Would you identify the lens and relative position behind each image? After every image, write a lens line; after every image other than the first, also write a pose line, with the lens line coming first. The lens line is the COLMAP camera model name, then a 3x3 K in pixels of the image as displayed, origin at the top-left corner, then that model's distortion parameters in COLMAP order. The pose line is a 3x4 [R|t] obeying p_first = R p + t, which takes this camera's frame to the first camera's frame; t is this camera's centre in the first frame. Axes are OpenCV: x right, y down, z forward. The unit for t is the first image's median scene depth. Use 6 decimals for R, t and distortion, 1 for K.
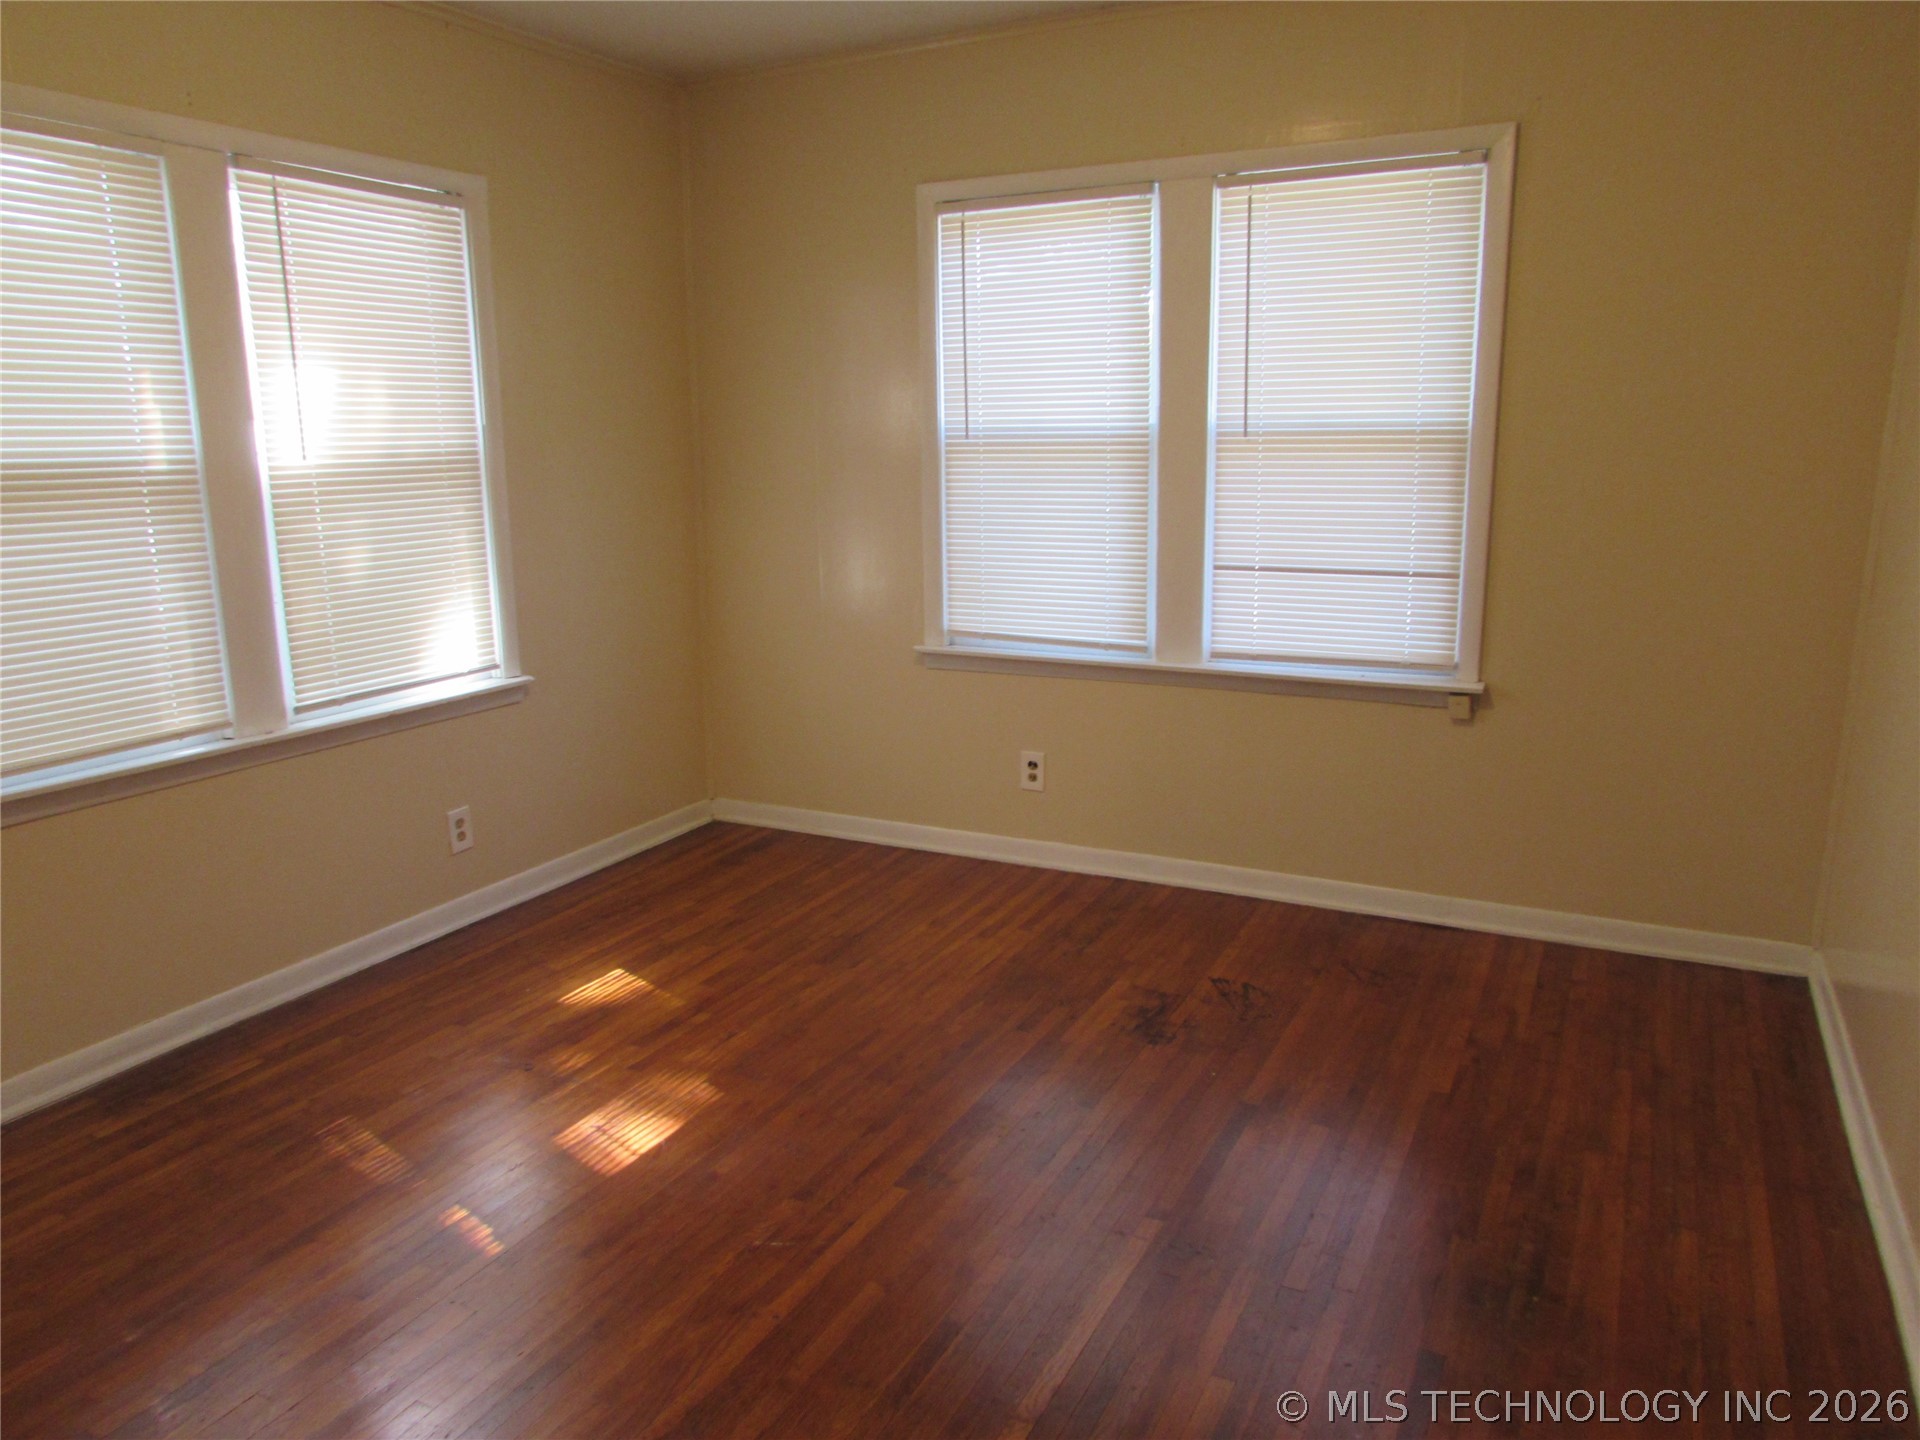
lens RADIAL K [[1342.2, 0, 960.0], [0, 1342.2, 720.0], [0, 0, 1]] dist [-0.055611, 0.041318]
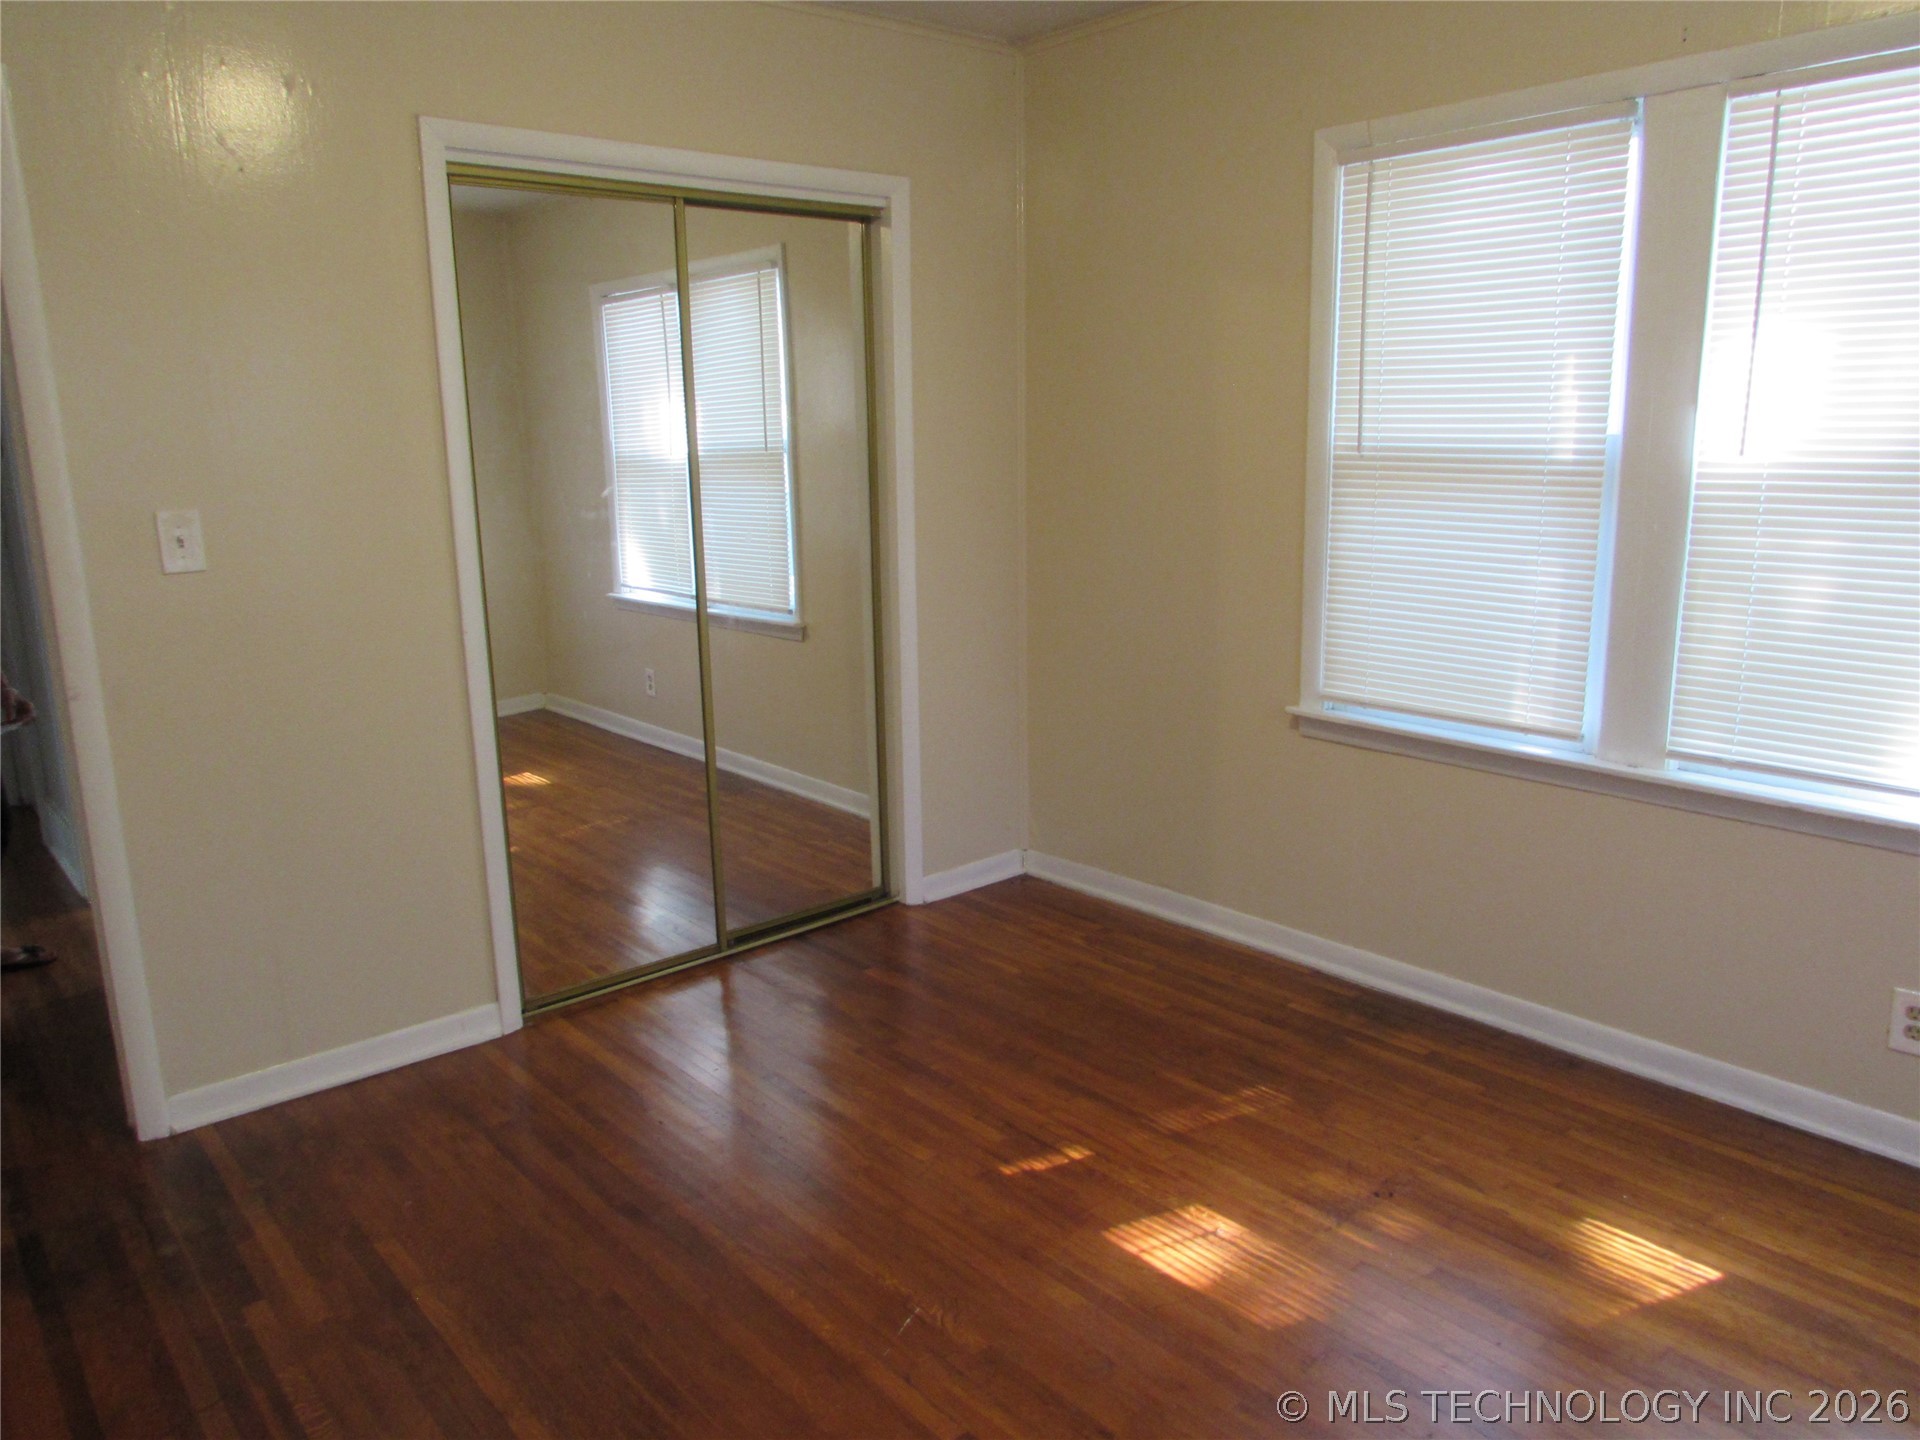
lens RADIAL K [[1342.2, 0, 960.0], [0, 1342.2, 720.0], [0, 0, 1]] dist [-0.055611, 0.041318]
pose [[-0.370527, 0.219361, -0.902547, 0.450833], [-0.174305, 0.938026, 0.299542, -0.216590], [0.912320, 0.268307, -0.309328, 0.917415]]
